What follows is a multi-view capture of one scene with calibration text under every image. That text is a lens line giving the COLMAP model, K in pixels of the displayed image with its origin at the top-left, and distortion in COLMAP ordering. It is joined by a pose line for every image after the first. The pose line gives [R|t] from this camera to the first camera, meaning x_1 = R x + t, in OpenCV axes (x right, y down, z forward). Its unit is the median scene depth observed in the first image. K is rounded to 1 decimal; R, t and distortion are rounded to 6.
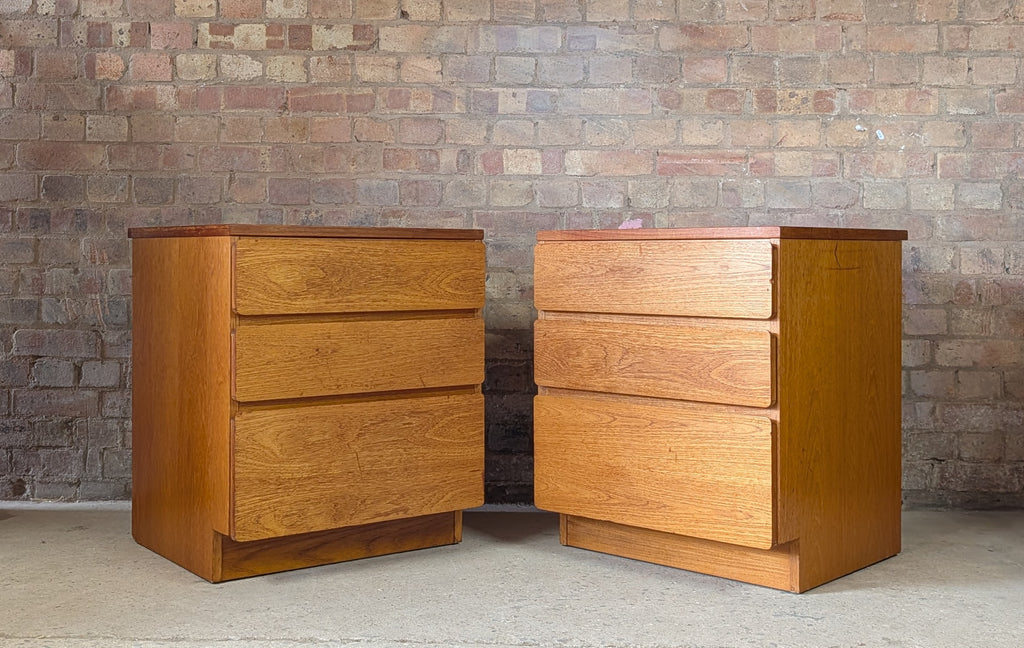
lens RADIAL K [[1223.4, 0, 496.2], [0, 1223.4, 291.1], [0, 0, 1]] dist [0.048234, 0.000000]
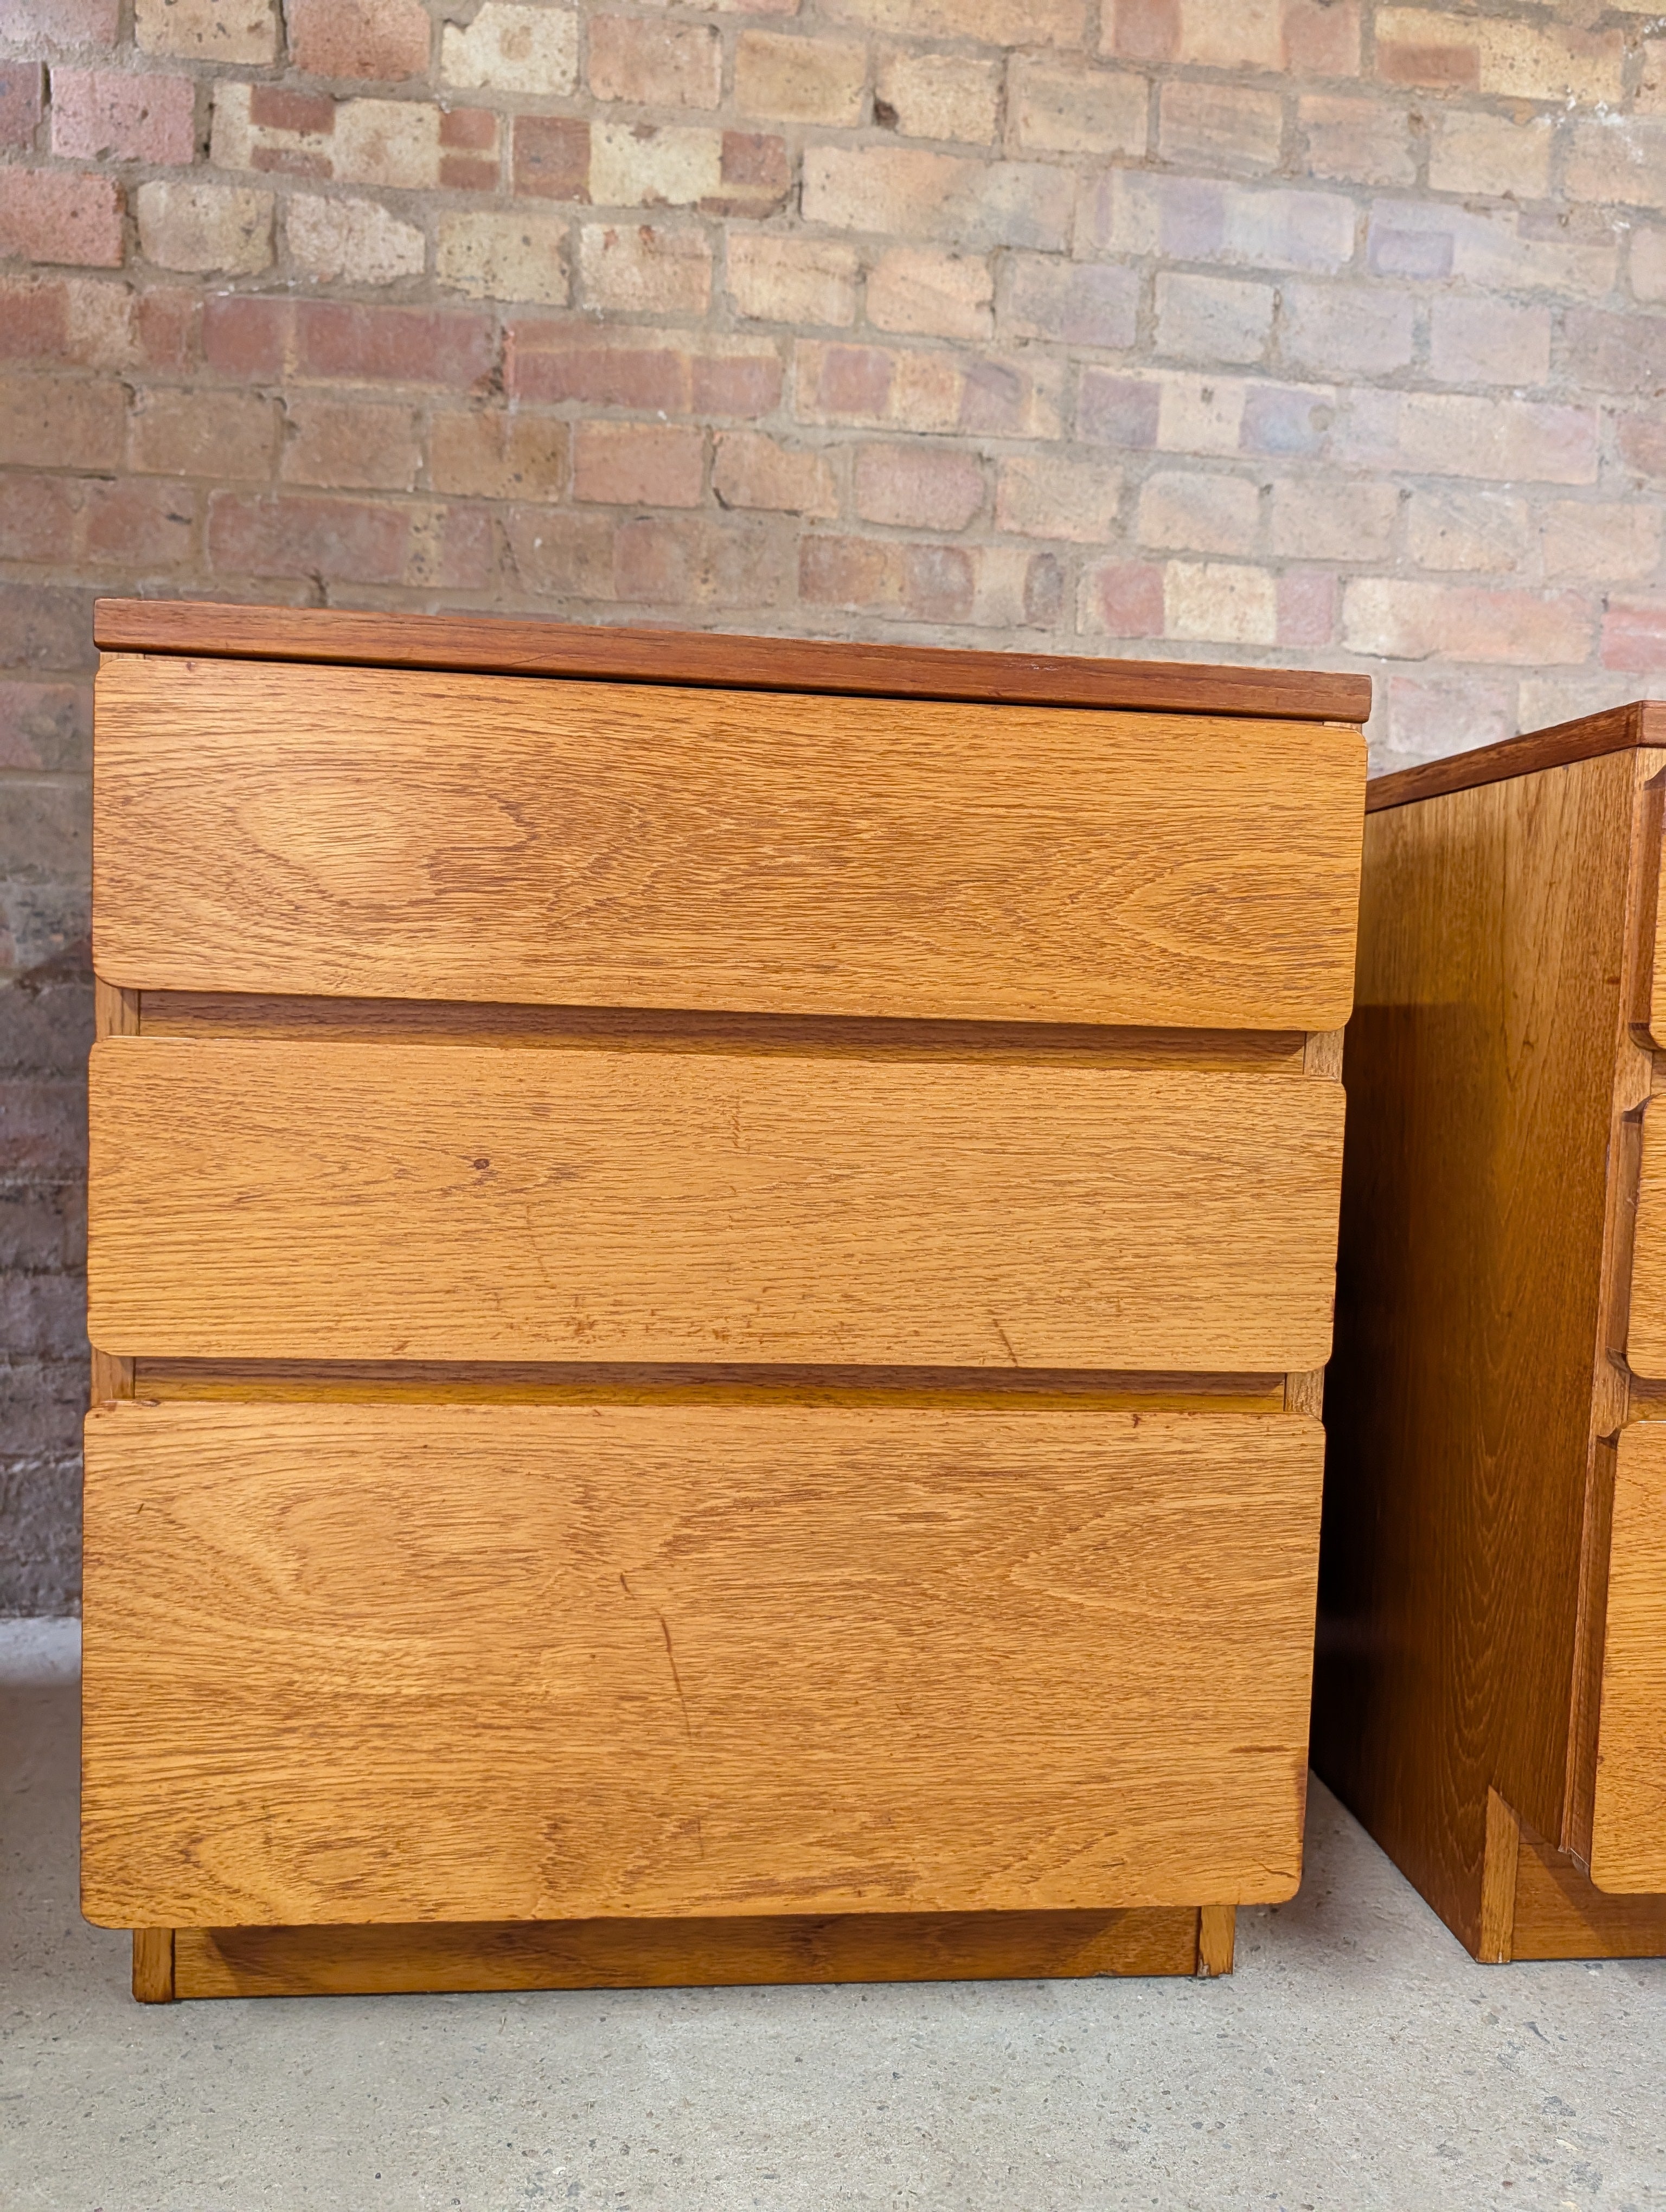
lens RADIAL K [[1610.8, 0, 808.0], [0, 1610.8, 1098.8], [0, 0, 1]] dist [-0.002538, -0.000421]
pose [[0.991342, 0.025600, 0.128783, -0.142045], [-0.031620, 0.998490, 0.044919, 0.011977], [-0.127438, -0.048603, 0.990655, 0.576987]]
